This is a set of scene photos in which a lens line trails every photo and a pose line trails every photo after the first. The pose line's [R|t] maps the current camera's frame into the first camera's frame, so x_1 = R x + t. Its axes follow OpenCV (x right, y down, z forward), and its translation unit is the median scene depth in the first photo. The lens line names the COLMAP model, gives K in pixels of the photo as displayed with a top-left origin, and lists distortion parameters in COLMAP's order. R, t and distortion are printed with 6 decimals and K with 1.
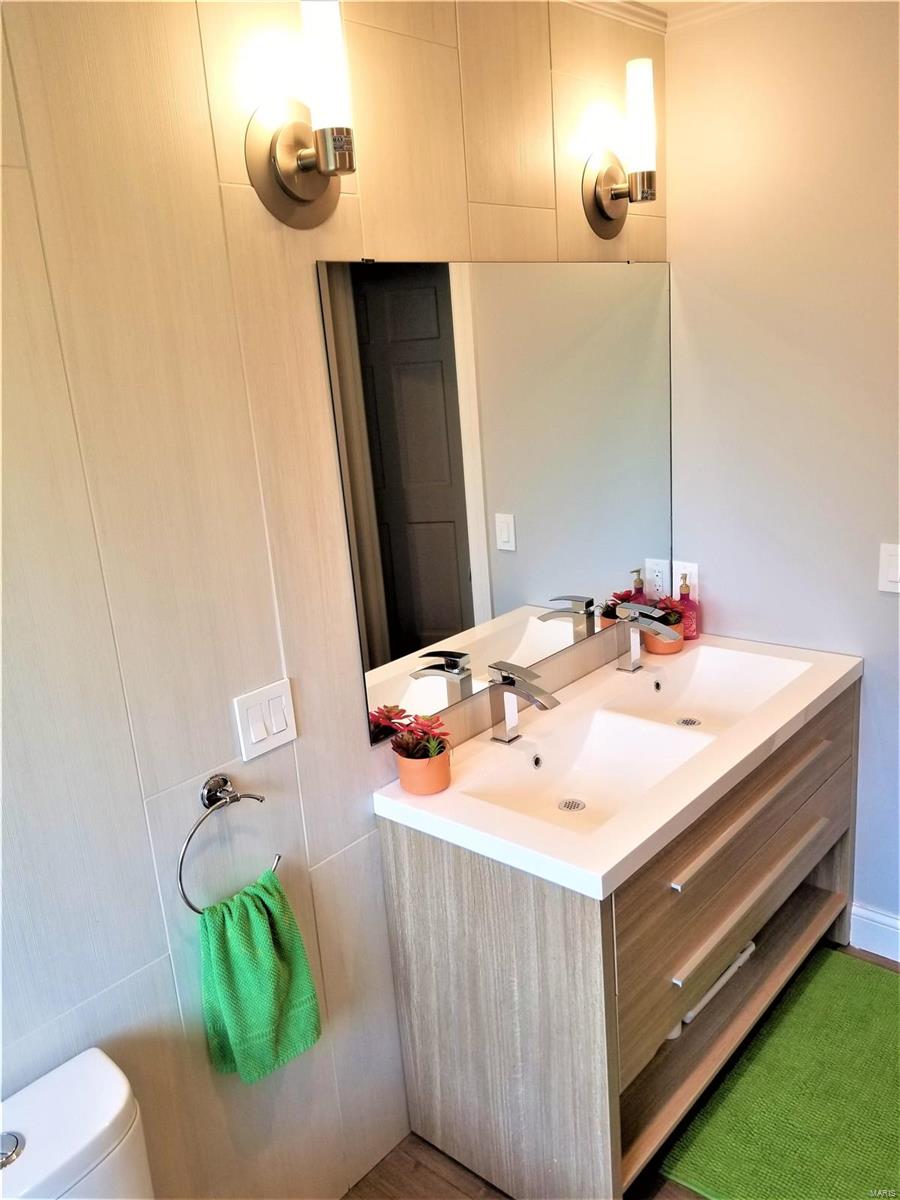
lens RADIAL K [[937.2, 0, 450.0], [0, 937.2, 600.0], [0, 0, 1]] dist [0.003292, 0.001297]
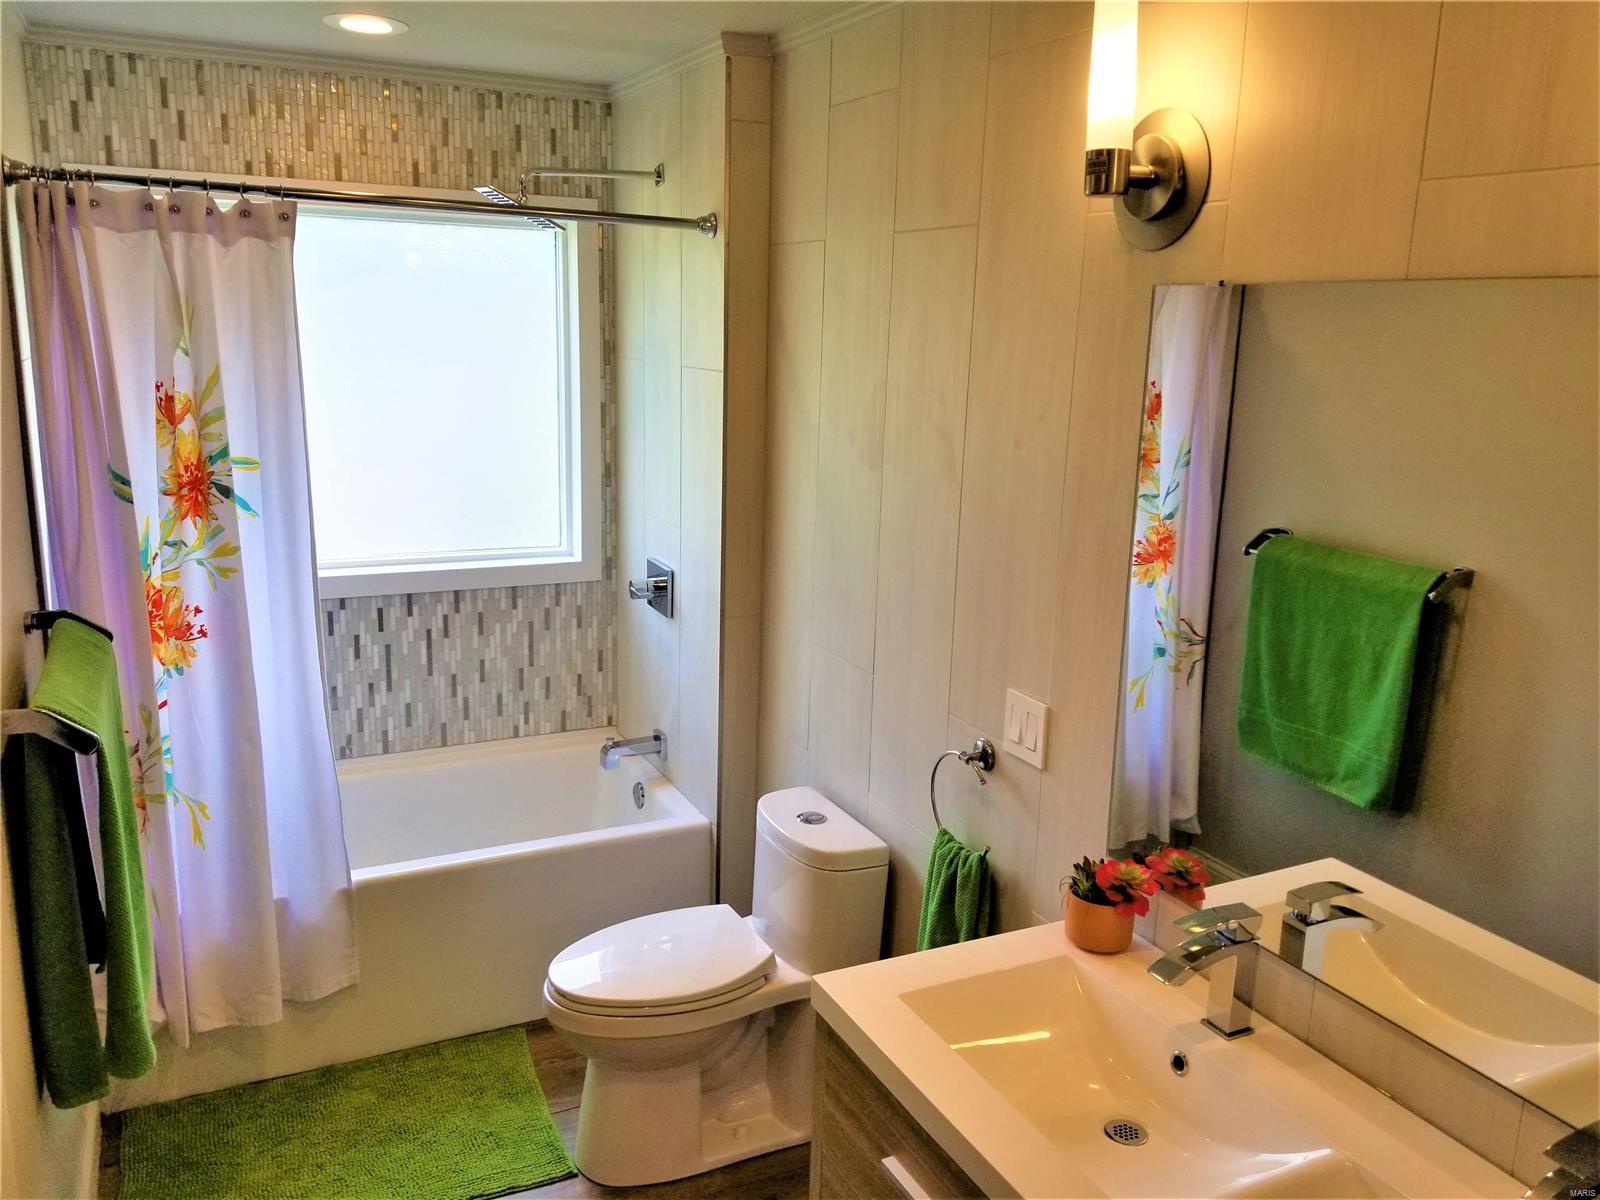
lens RADIAL K [[1249.6, 0, 800.0], [0, 1249.6, 600.0], [0, 0, 1]] dist [0.003292, 0.001297]
pose [[-0.383367, 0.264644, -0.884869, 1.068106], [-0.248069, 0.893361, 0.374658, -0.449193], [0.889658, 0.363140, -0.276835, 1.117925]]
